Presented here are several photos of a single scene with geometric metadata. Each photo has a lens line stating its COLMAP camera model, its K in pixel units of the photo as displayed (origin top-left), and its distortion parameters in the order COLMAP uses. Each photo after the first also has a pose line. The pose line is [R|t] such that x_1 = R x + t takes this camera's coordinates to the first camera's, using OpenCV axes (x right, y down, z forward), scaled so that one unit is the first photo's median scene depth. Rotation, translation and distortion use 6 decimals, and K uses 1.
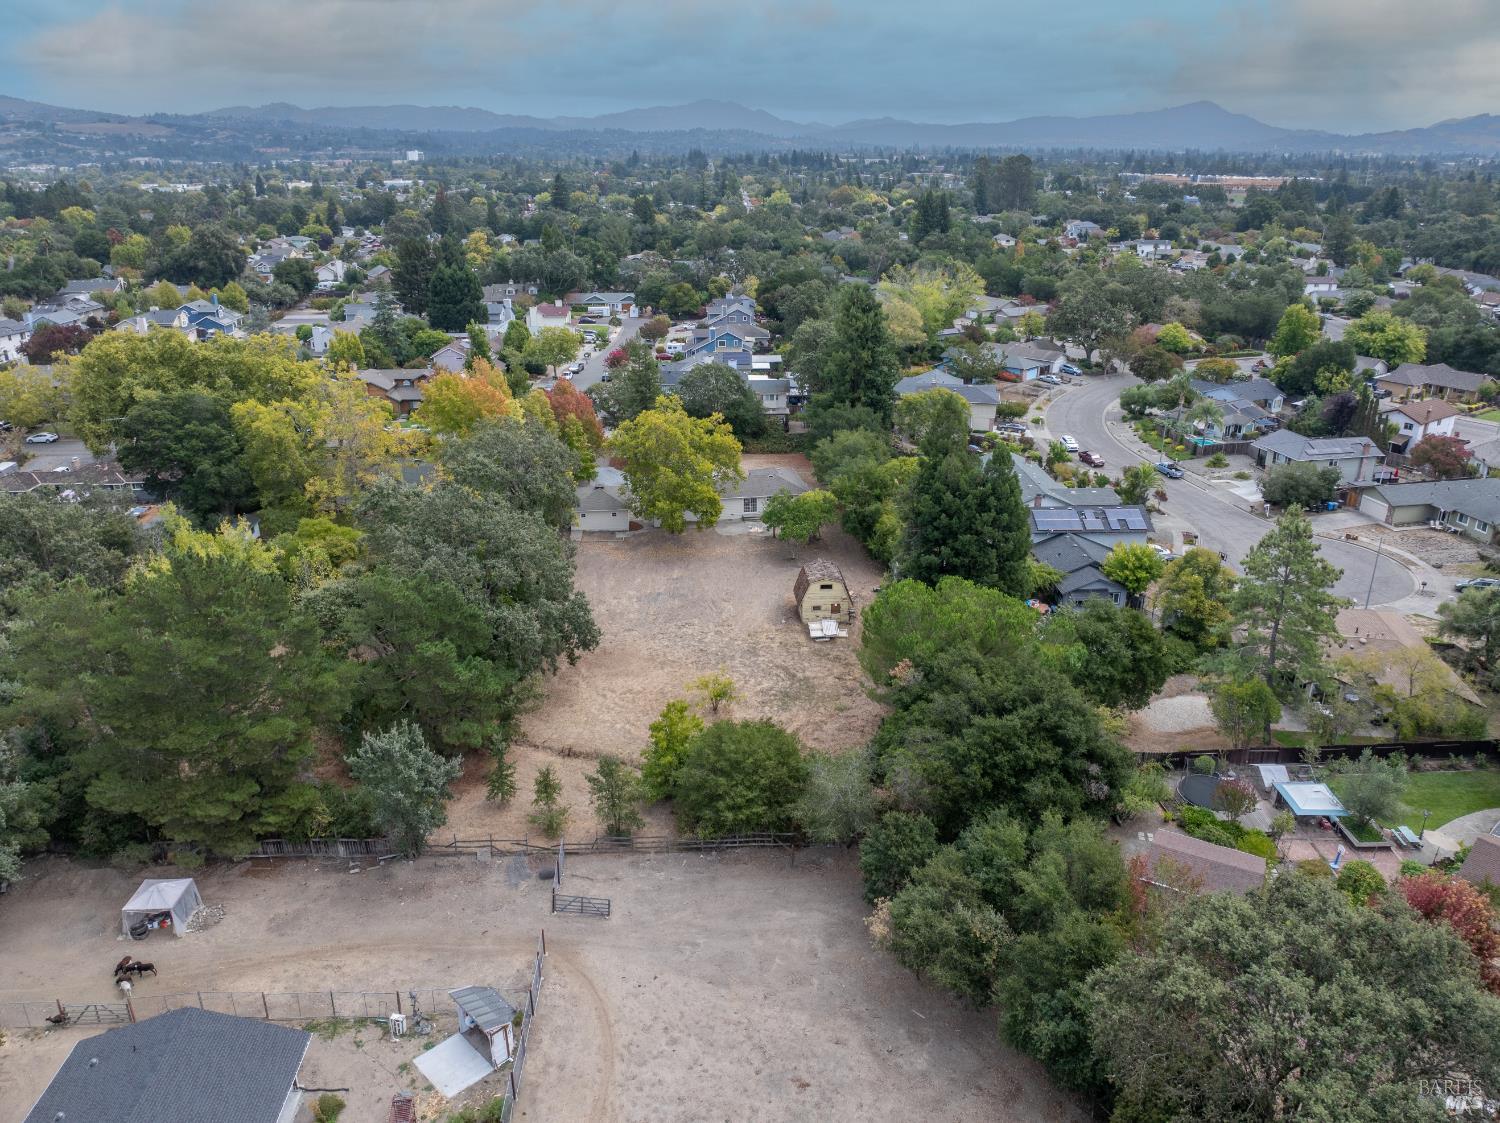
lens RADIAL K [[1049.8, 0, 748.4], [0, 1049.8, 558.9], [0, 0, 1]] dist [-0.041883, -0.001962]
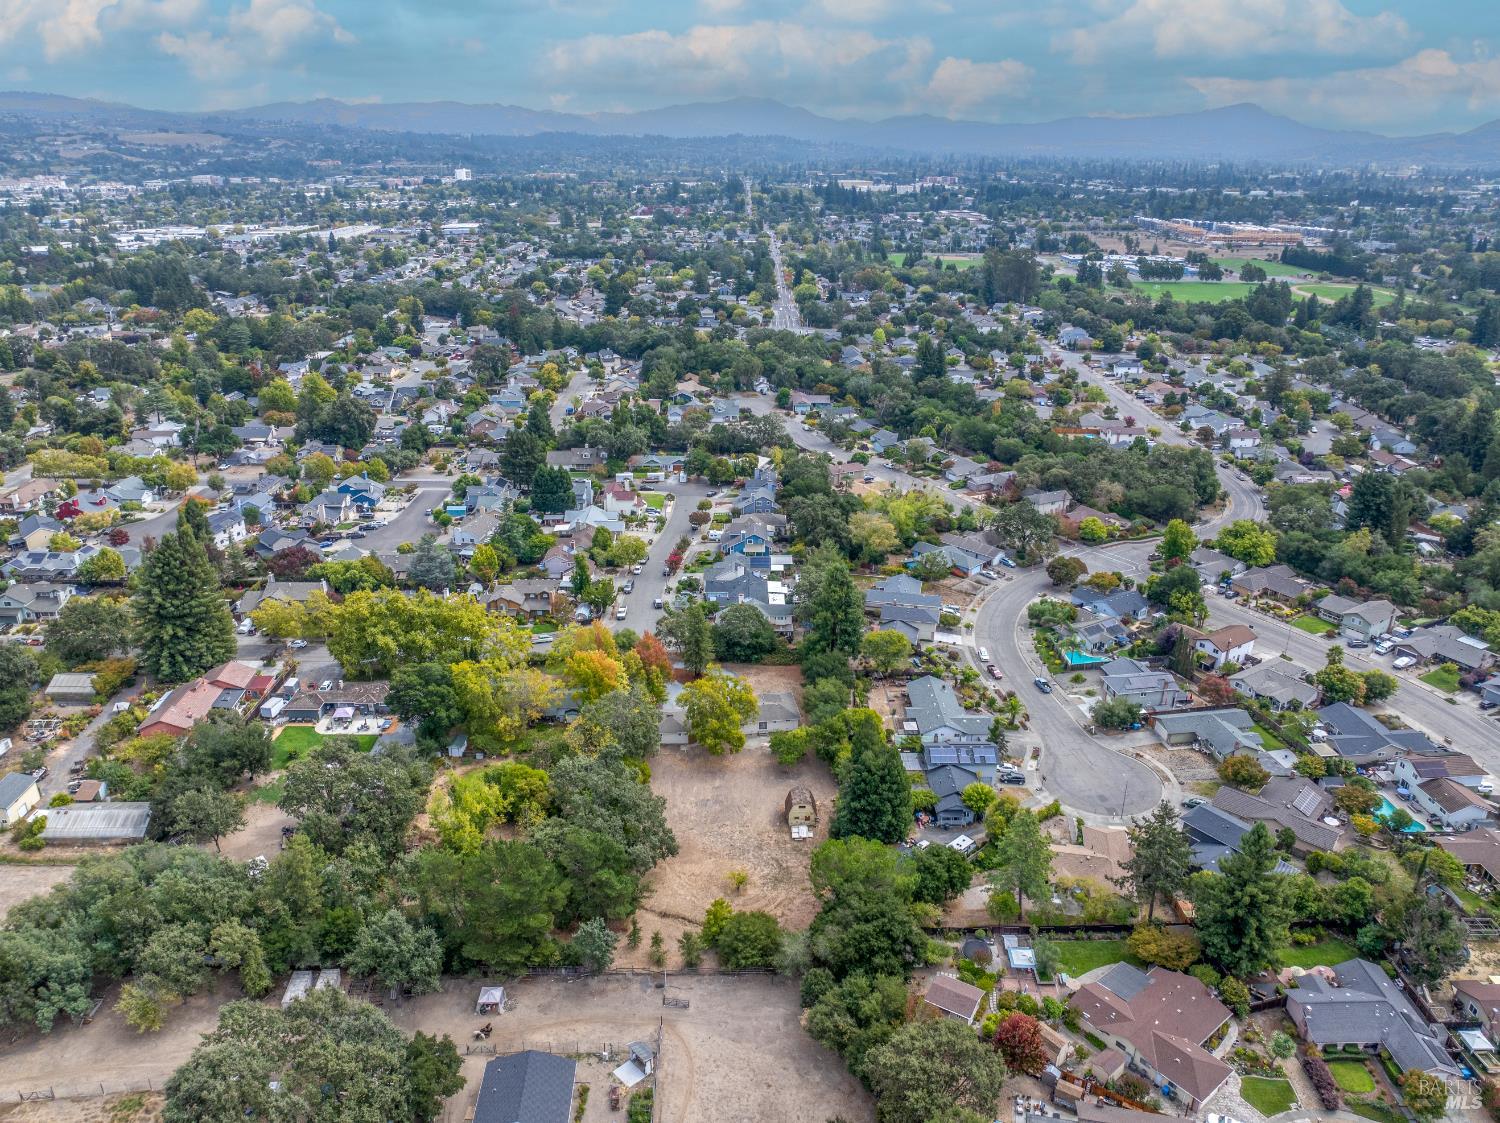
lens RADIAL K [[1049.8, 0, 752.4], [0, 1049.8, 563.6], [0, 0, 1]] dist [-0.041883, -0.001962]
pose [[0.999502, 0.019239, -0.025020, 0.038499], [-0.018888, 0.999721, 0.014159, -0.591737], [0.025286, -0.013679, 0.999587, -1.118245]]
